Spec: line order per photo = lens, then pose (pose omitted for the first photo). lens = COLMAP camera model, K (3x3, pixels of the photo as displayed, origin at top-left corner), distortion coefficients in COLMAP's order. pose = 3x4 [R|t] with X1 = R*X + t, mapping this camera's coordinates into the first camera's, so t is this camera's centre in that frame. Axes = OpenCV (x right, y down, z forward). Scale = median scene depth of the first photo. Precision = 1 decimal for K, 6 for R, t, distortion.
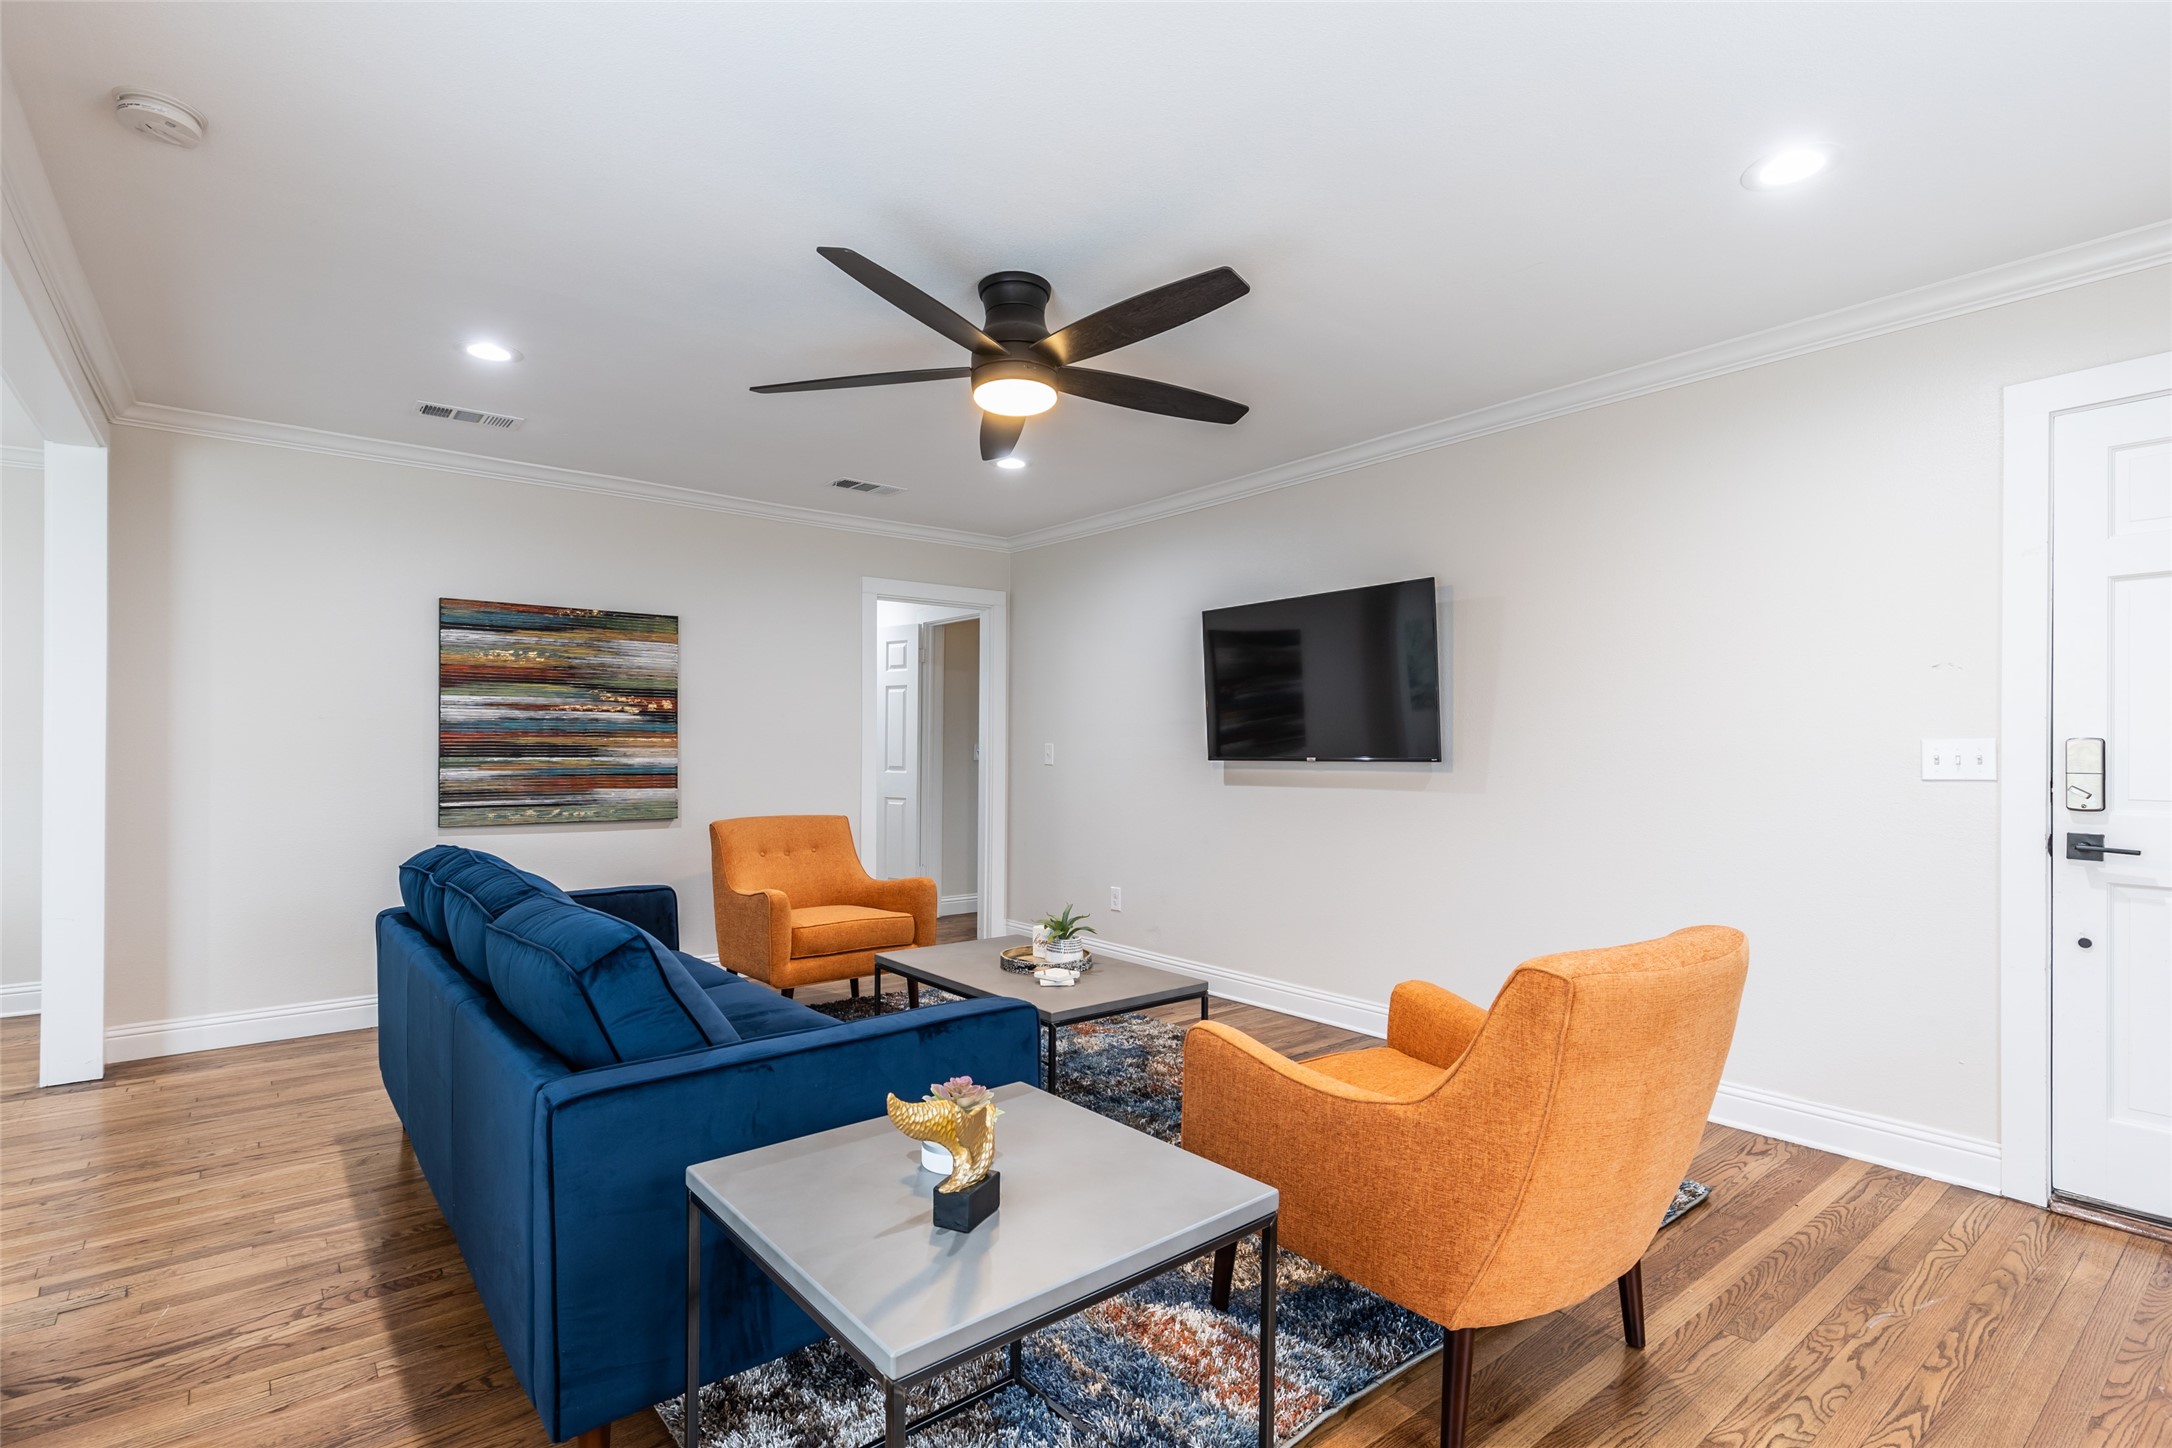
lens RADIAL K [[1046.2, 0, 1087.3], [0, 1046.2, 736.4], [0, 0, 1]] dist [-0.000930, -0.000054]
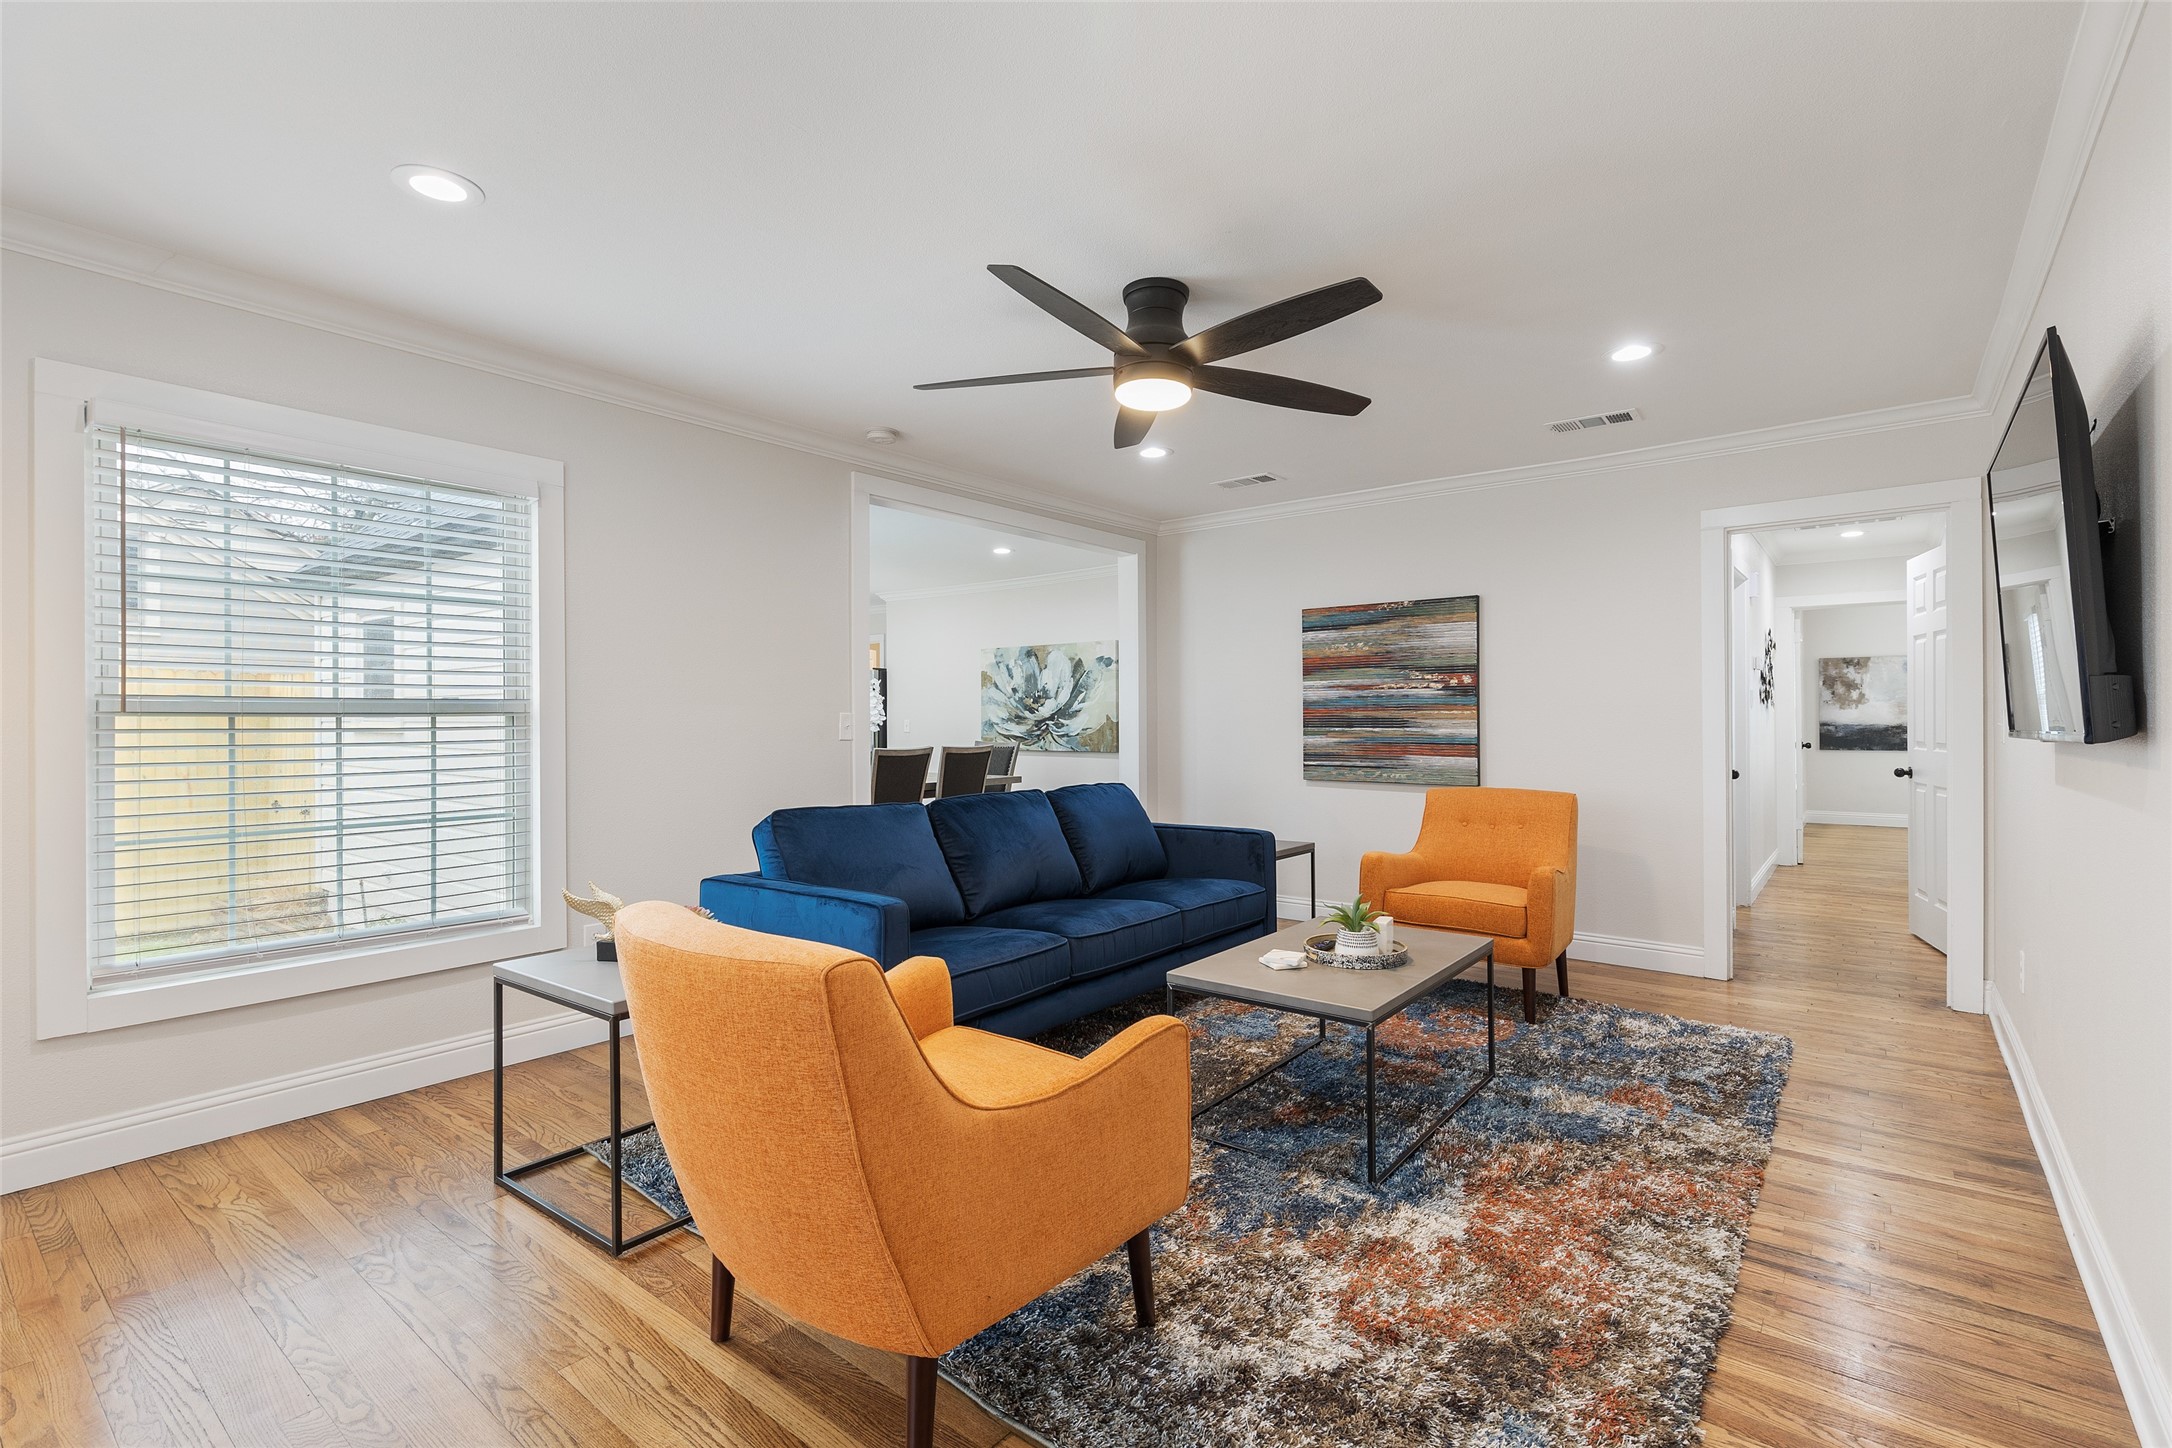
lens RADIAL K [[991.1, 0, 1084.2], [0, 991.1, 727.3], [0, 0, 1]] dist [0.002275, 0.001864]
pose [[0.209633, 0.001915, -0.977778, 0.536485], [0.015185, 0.999871, 0.005214, 0.008037], [0.977662, -0.015941, 0.209577, 0.424787]]
